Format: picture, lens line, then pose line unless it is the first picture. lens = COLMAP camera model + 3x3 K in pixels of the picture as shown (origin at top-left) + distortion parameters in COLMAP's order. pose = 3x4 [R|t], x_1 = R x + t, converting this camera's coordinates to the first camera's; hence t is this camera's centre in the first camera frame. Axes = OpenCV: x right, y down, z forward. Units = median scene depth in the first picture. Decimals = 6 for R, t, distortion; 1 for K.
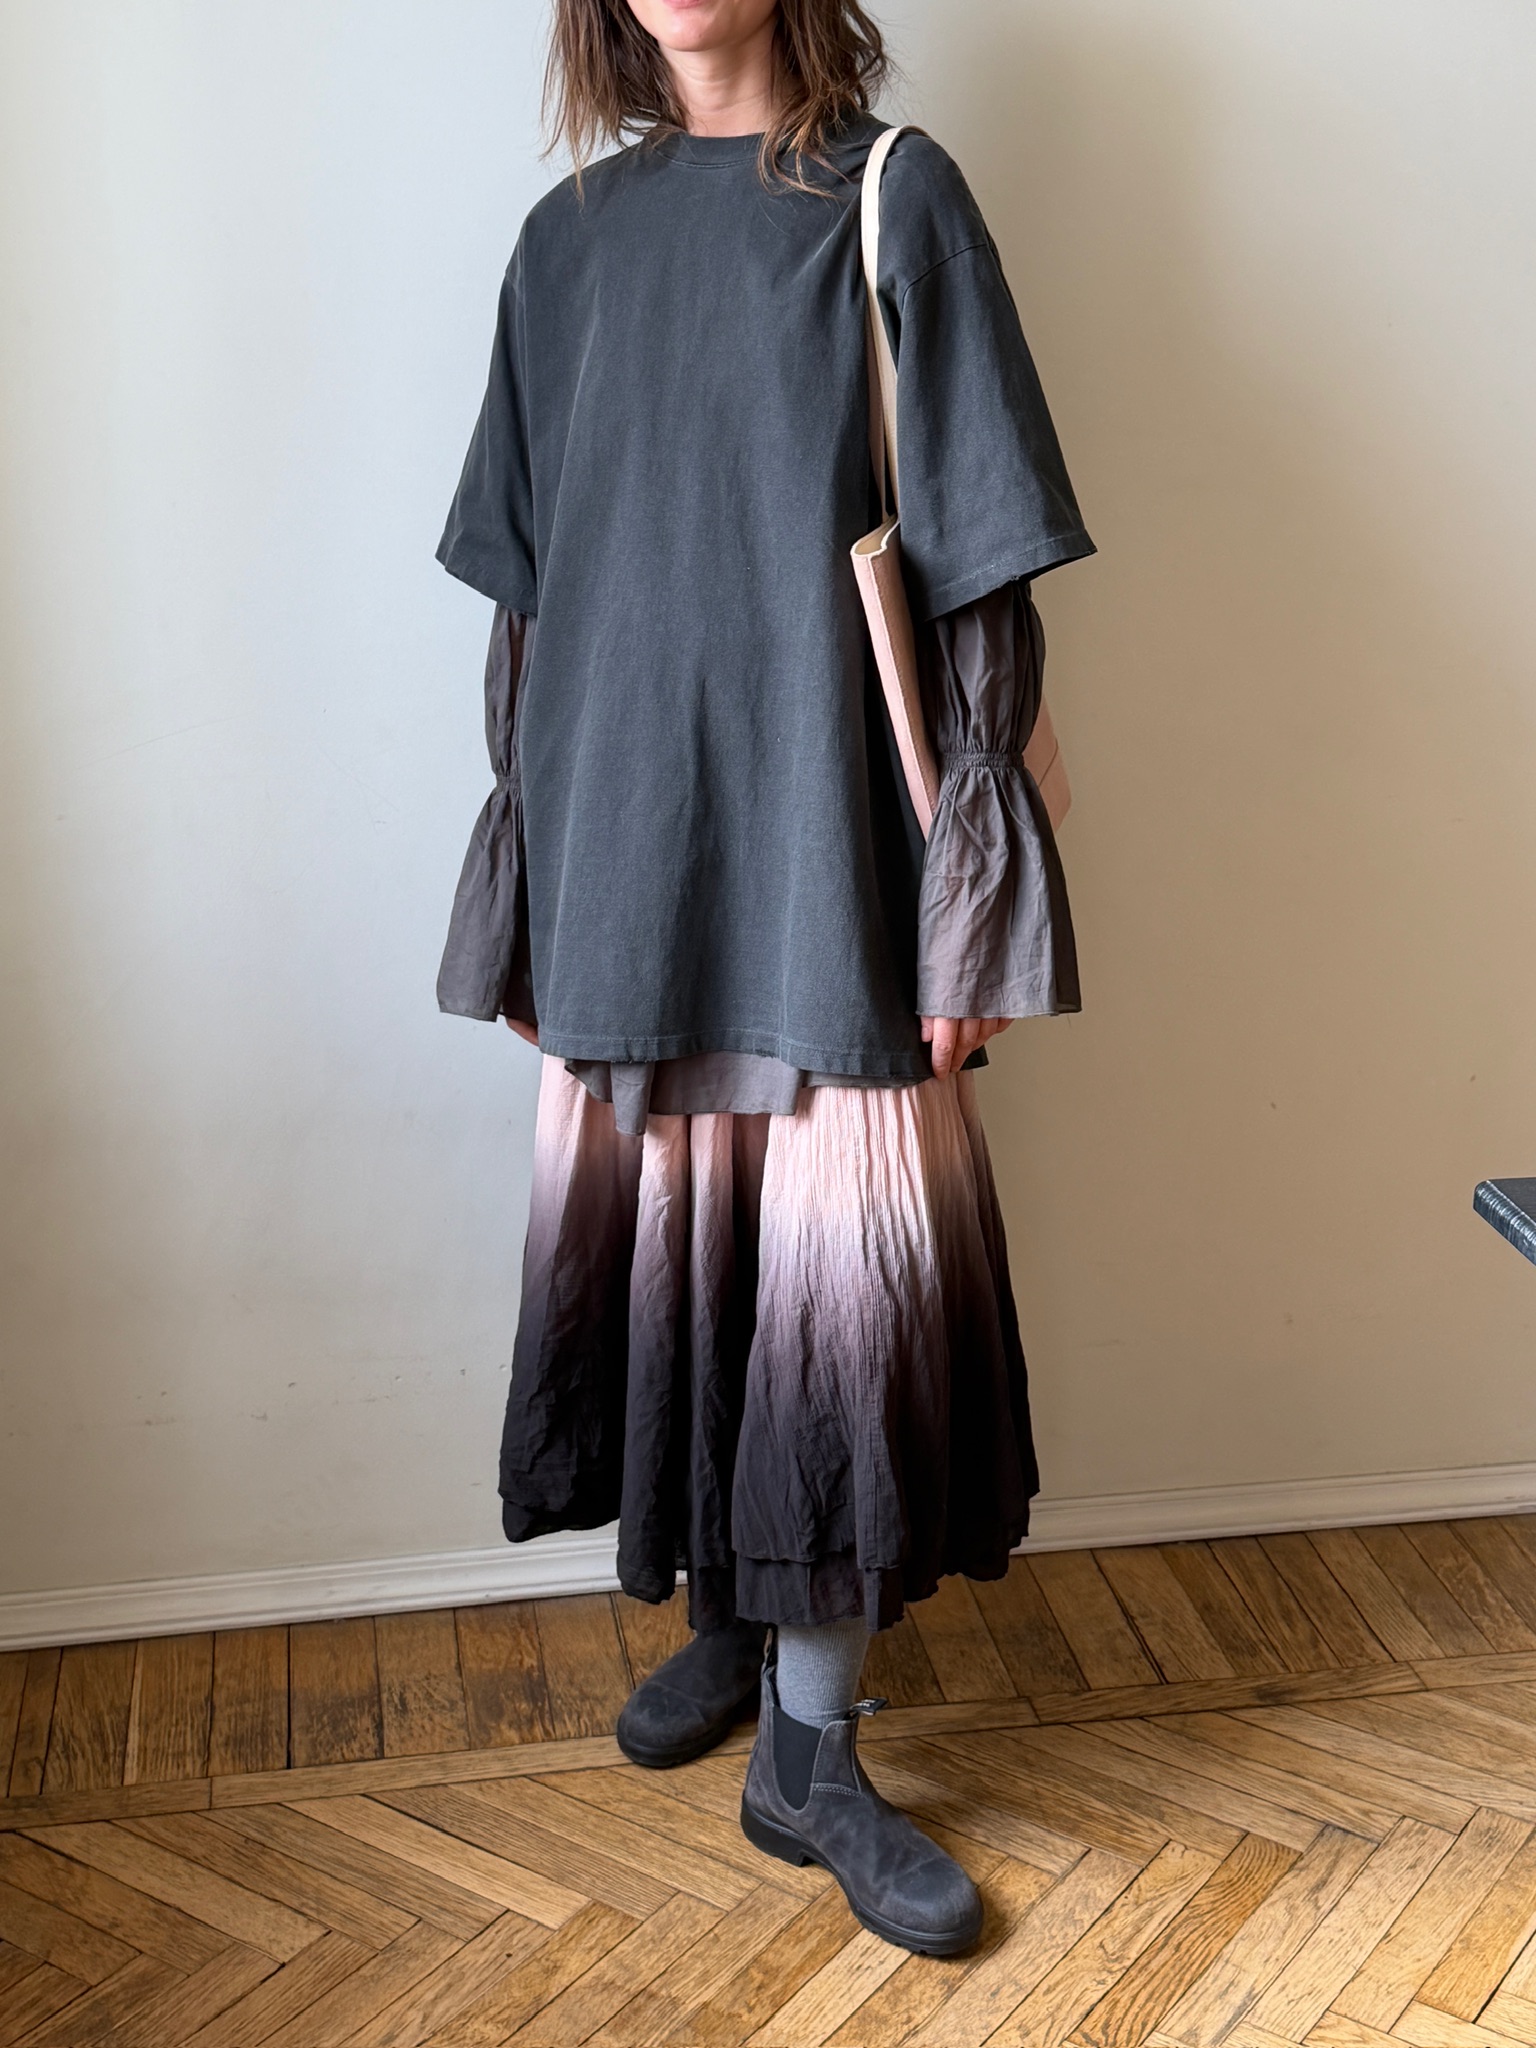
lens RADIAL K [[2714.6, 0, 768.0], [0, 2714.6, 1024.0], [0, 0, 1]] dist [0.225169, -0.560783]
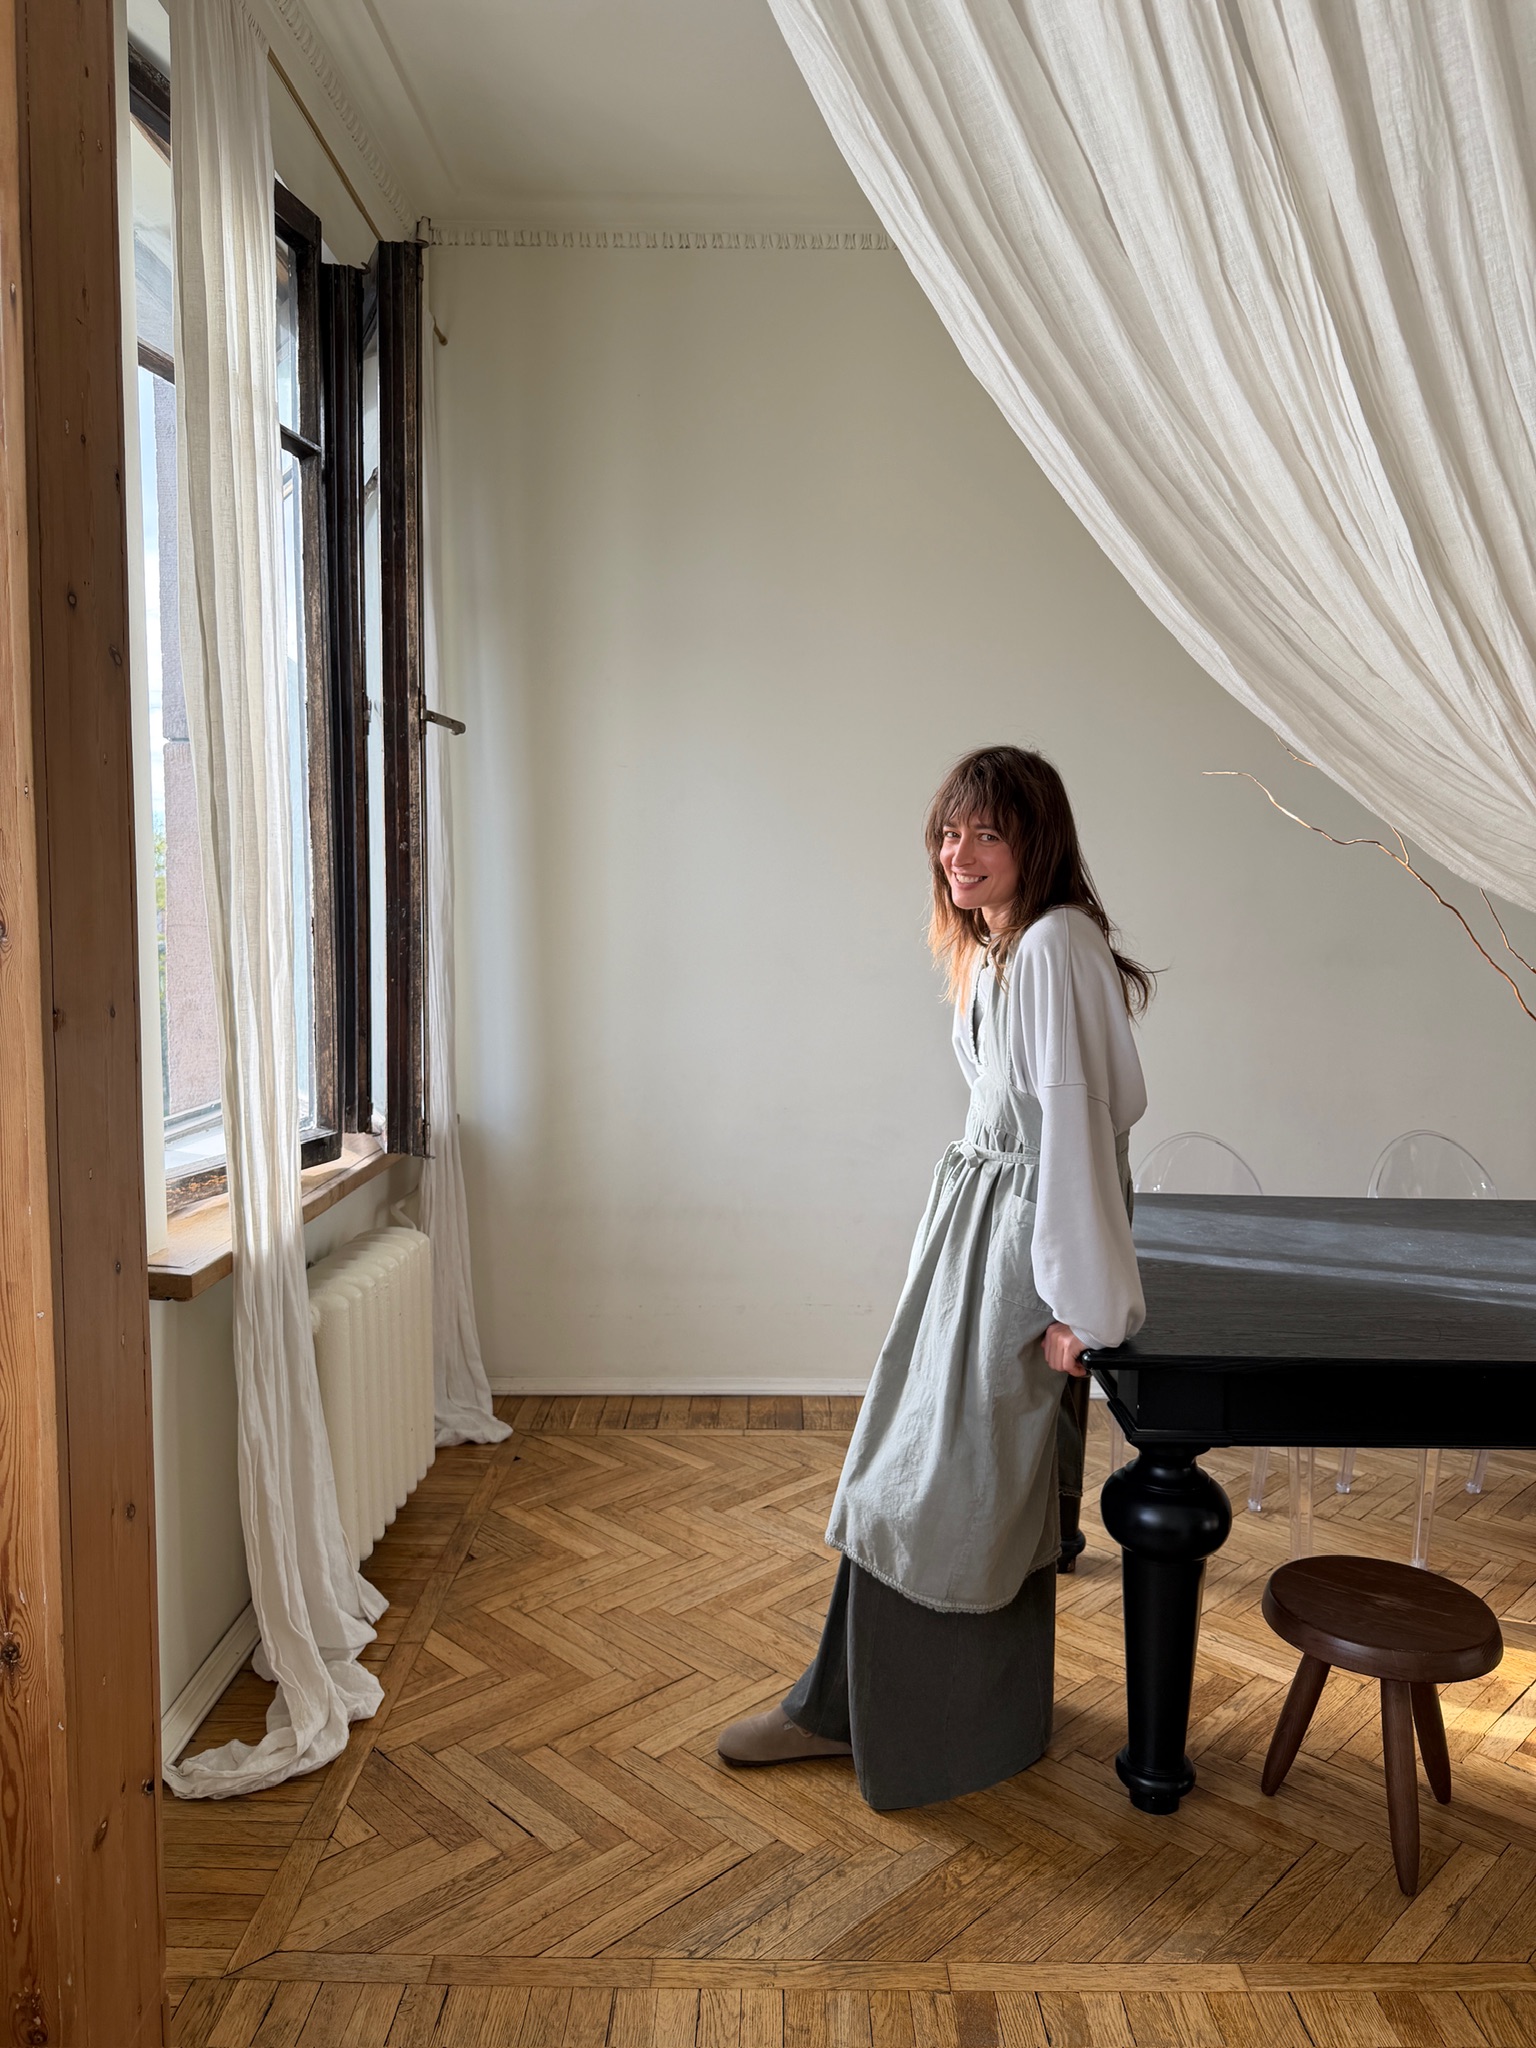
lens RADIAL K [[1462.3, 0, 762.6], [0, 1462.3, 1016.0], [0, 0, 1]] dist [0.181661, -0.345771]
pose [[0.983397, 0.012938, -0.181007, 0.242491], [-0.057017, 0.968971, -0.240509, 0.215426], [0.172279, 0.246837, 0.953620, -0.554576]]
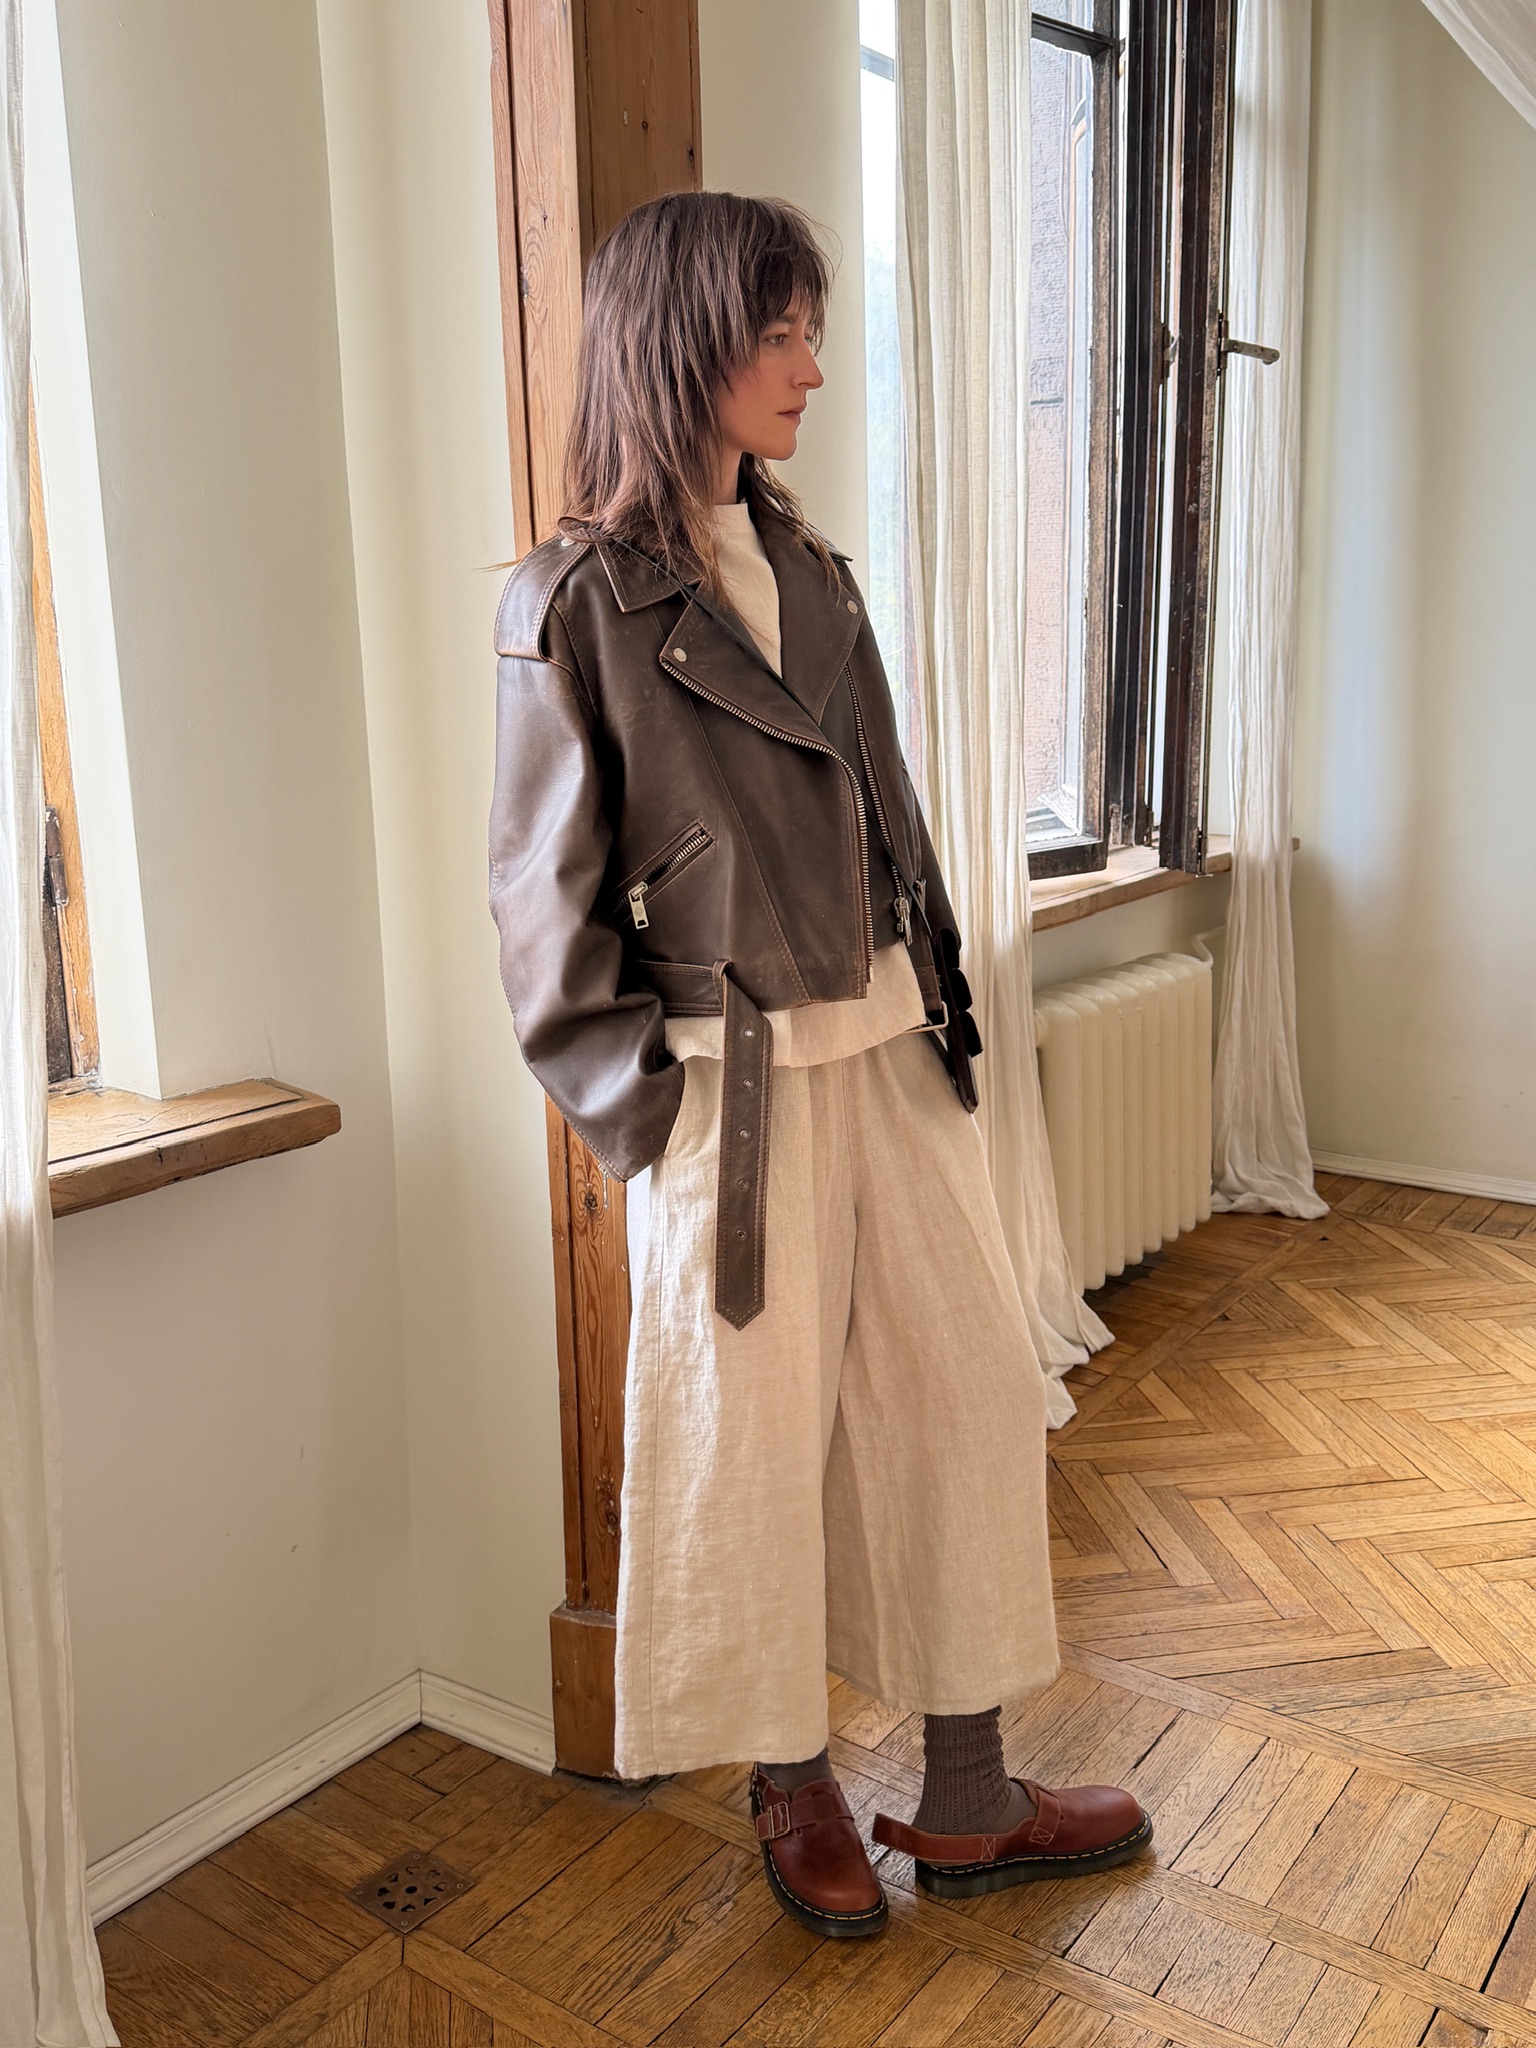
lens RADIAL K [[1841.5, 0, 764.6], [0, 1841.5, 1017.7], [0, 0, 1]] dist [0.148018, -0.328082]
pose [[0.700103, 0.127450, -0.702575, 0.496472], [-0.199971, 0.979564, -0.021570, 0.245151], [0.685469, 0.155596, 0.711282, -0.565791]]
